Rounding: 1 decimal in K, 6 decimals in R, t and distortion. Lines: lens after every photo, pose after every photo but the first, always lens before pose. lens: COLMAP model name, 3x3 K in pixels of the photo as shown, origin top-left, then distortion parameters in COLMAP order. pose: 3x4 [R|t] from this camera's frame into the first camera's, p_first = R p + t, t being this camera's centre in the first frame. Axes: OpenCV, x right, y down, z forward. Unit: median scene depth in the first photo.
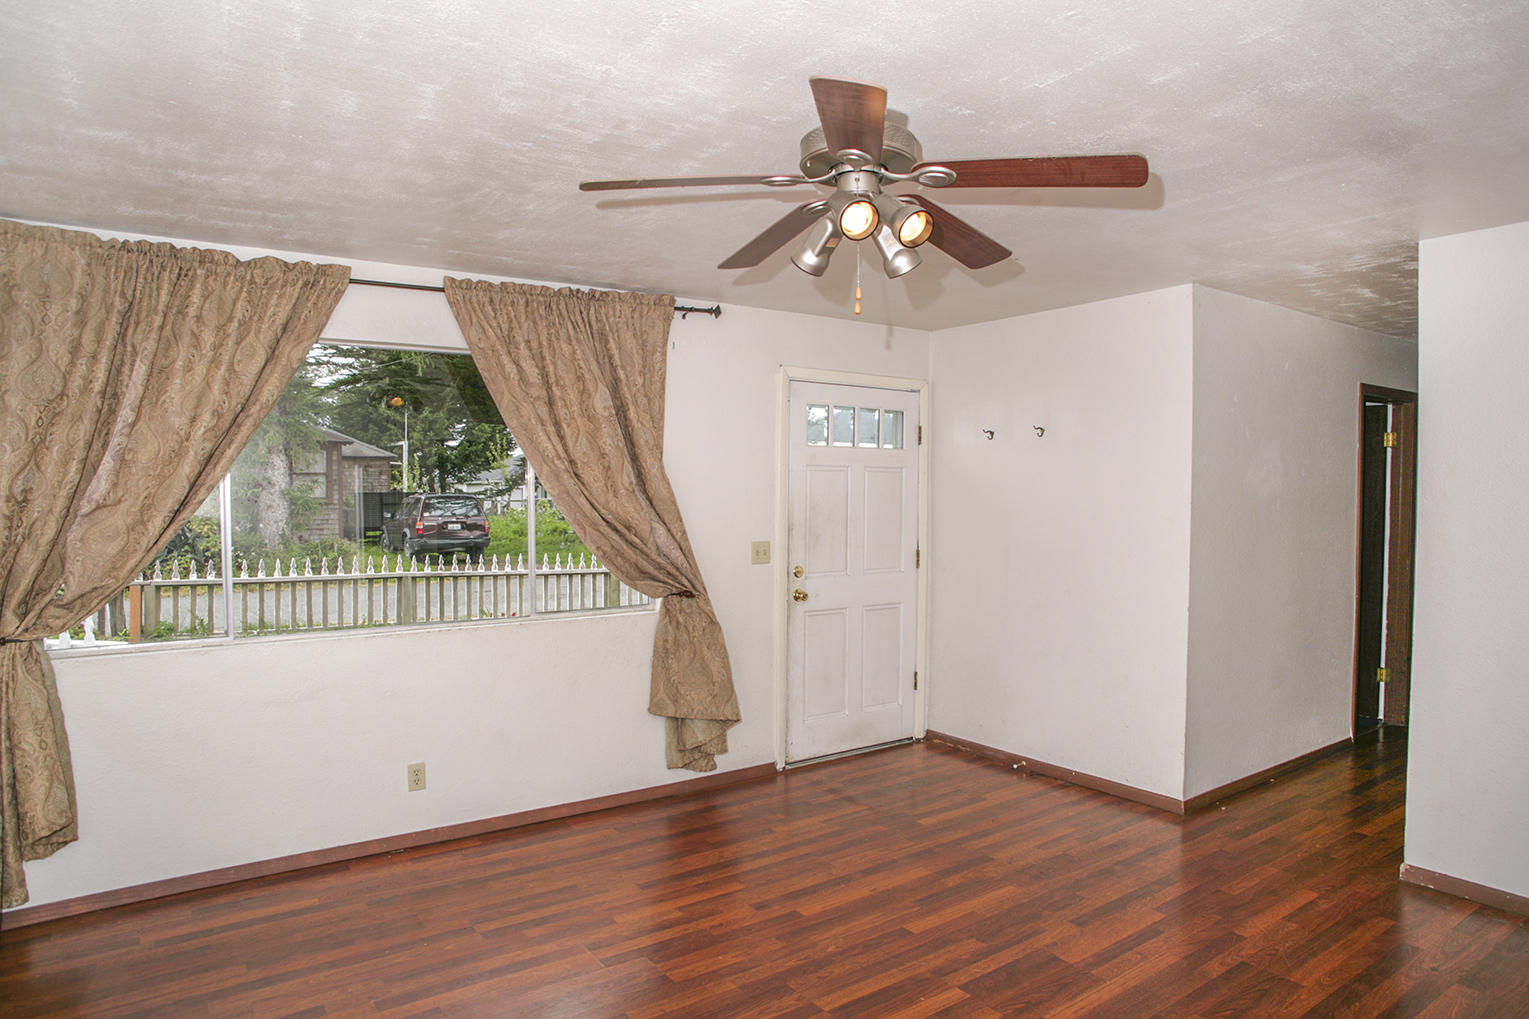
lens RADIAL K [[940.3, 0, 762.9], [0, 940.3, 511.1], [0, 0, 1]] dist [-0.060338, 0.007705]
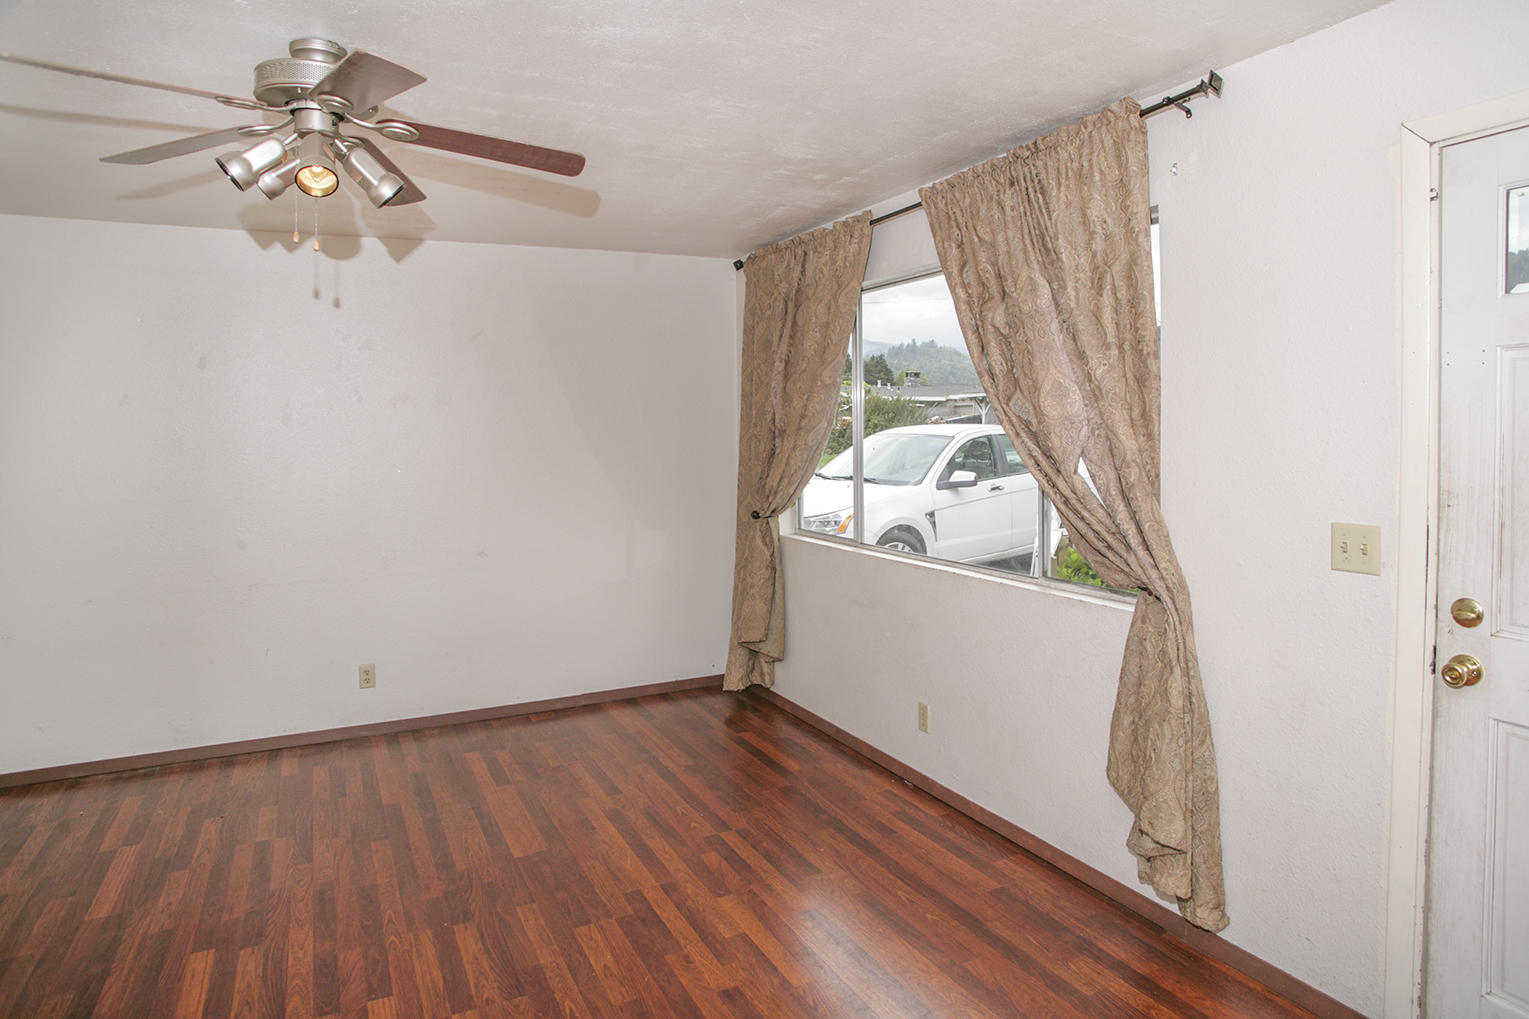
lens RADIAL K [[940.3, 0, 759.1], [0, 940.3, 429.6], [0, 0, 1]] dist [-0.060338, 0.007705]
pose [[-0.148259, 0.006783, -0.988925, 0.607231], [-0.015469, 0.999838, 0.009177, -0.017487], [0.988828, 0.016658, -0.148130, 0.975907]]
